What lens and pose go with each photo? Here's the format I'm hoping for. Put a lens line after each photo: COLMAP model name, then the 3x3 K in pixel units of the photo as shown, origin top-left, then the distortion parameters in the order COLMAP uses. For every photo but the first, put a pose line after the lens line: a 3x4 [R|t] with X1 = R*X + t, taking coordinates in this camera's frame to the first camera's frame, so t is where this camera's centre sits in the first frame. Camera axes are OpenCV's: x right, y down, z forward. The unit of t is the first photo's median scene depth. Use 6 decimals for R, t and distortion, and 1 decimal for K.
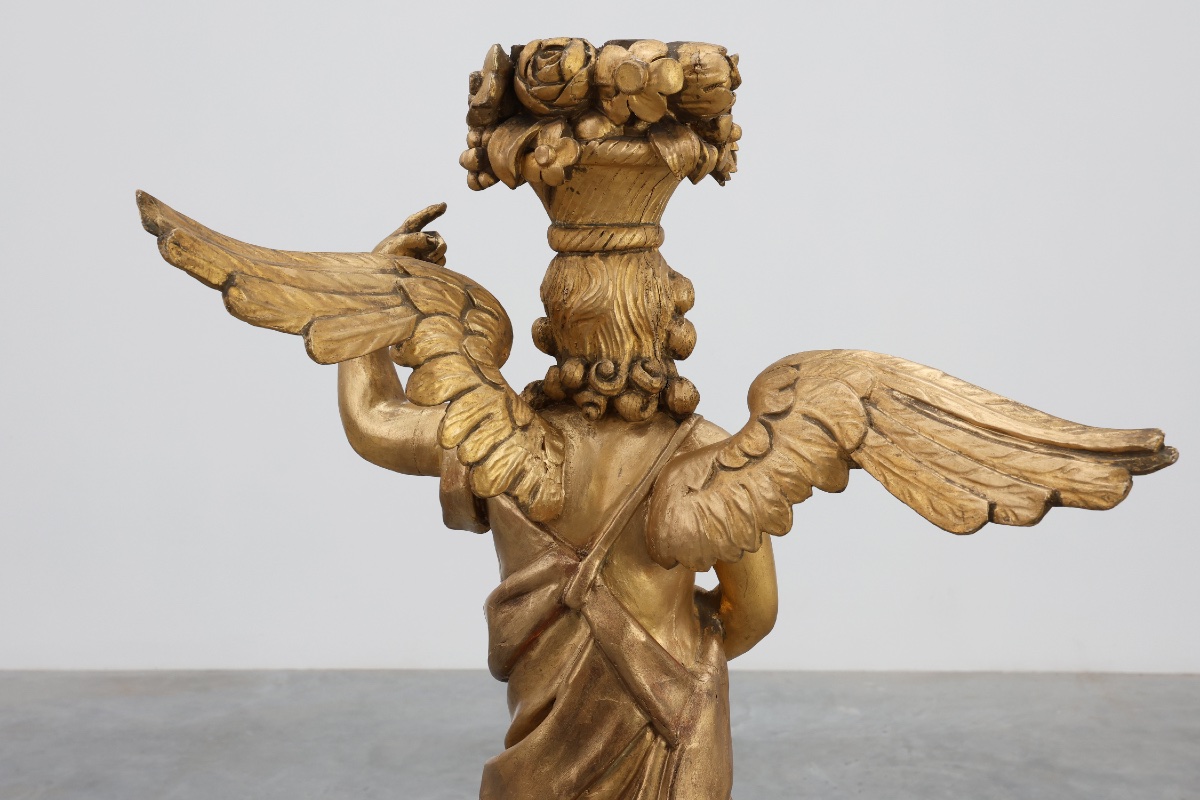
lens RADIAL K [[1353.3, 0, 600.0], [0, 1353.3, 400.0], [0, 0, 1]] dist [-0.012335, 0.004854]
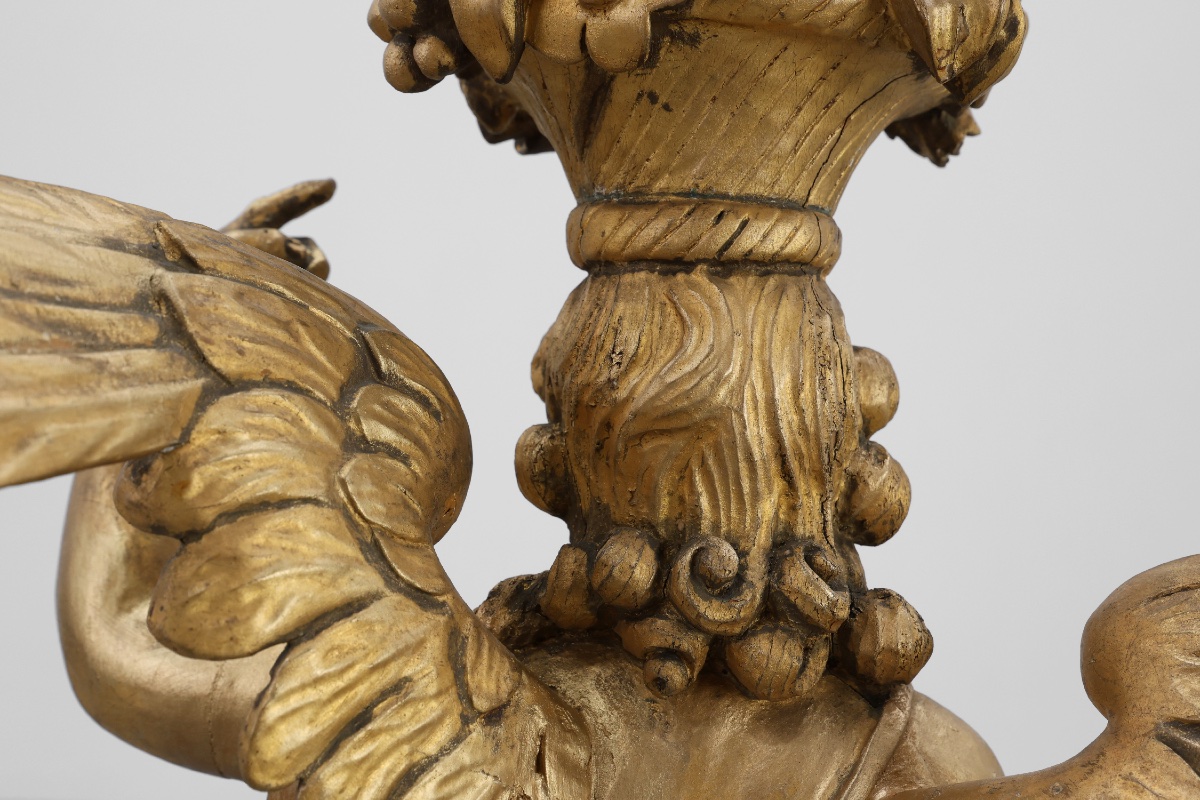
lens RADIAL K [[1353.3, 0, 600.0], [0, 1353.3, 400.0], [0, 0, 1]] dist [-0.012335, 0.004854]
pose [[0.995926, 0.061281, 0.066155, -0.055811], [-0.053801, 0.992534, -0.109463, -0.025048], [-0.072369, 0.105458, 0.991787, 0.616934]]
